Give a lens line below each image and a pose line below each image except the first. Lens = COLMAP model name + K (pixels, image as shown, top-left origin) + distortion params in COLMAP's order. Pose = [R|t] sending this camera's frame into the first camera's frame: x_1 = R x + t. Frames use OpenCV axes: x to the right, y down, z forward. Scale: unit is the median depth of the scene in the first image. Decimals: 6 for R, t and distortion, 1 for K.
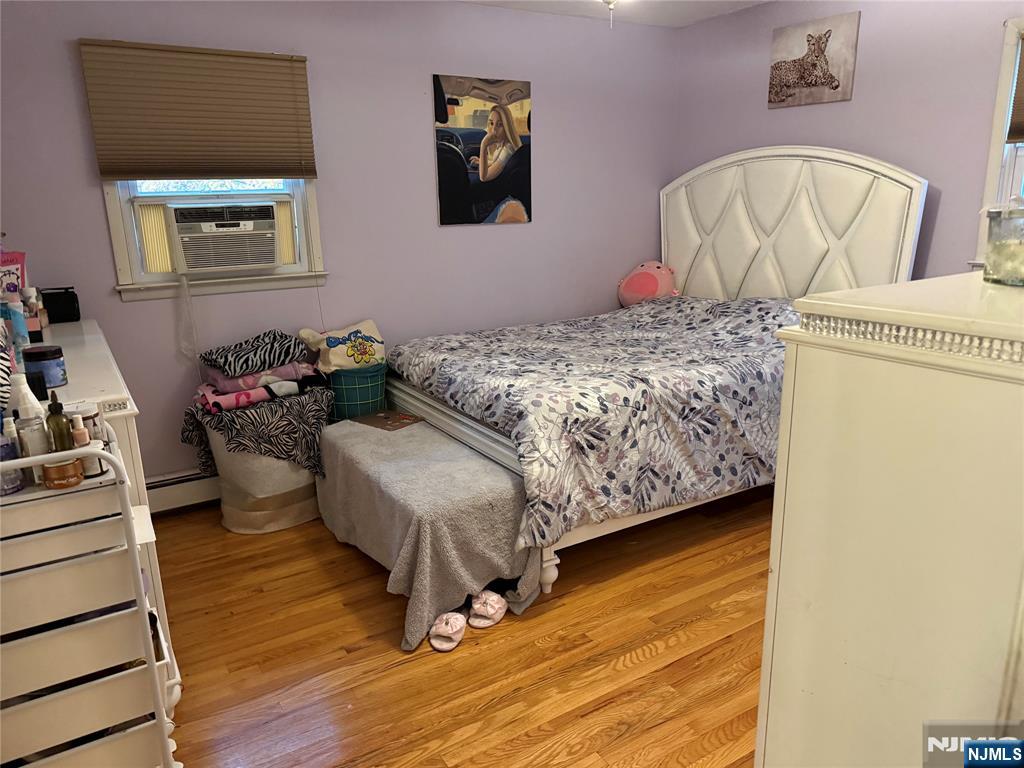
lens RADIAL K [[720.9, 0, 508.9], [0, 720.9, 381.7], [0, 0, 1]] dist [0.083531, -0.118104]
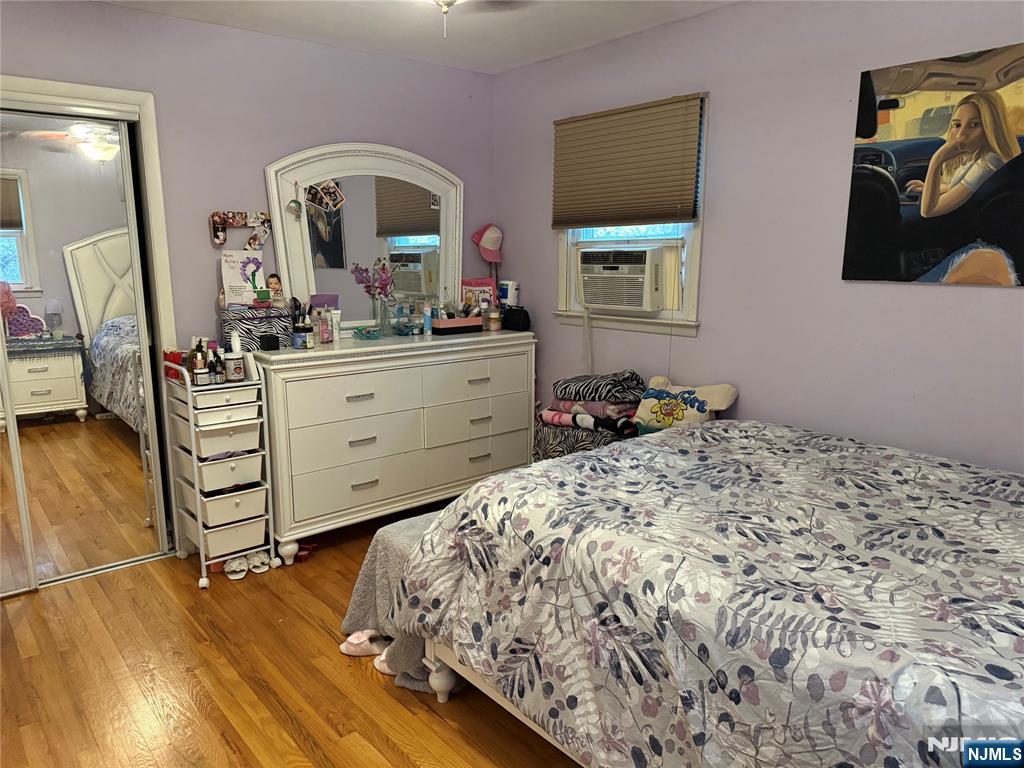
lens RADIAL K [[717.1, 0, 512.0], [0, 717.1, 384.0], [0, 0, 1]] dist [0.007910, -0.040334]
pose [[0.125147, 0.195839, -0.972618, 0.710795], [-0.242733, 0.956576, 0.161377, -0.194832], [0.961987, 0.215891, 0.167249, 0.750182]]
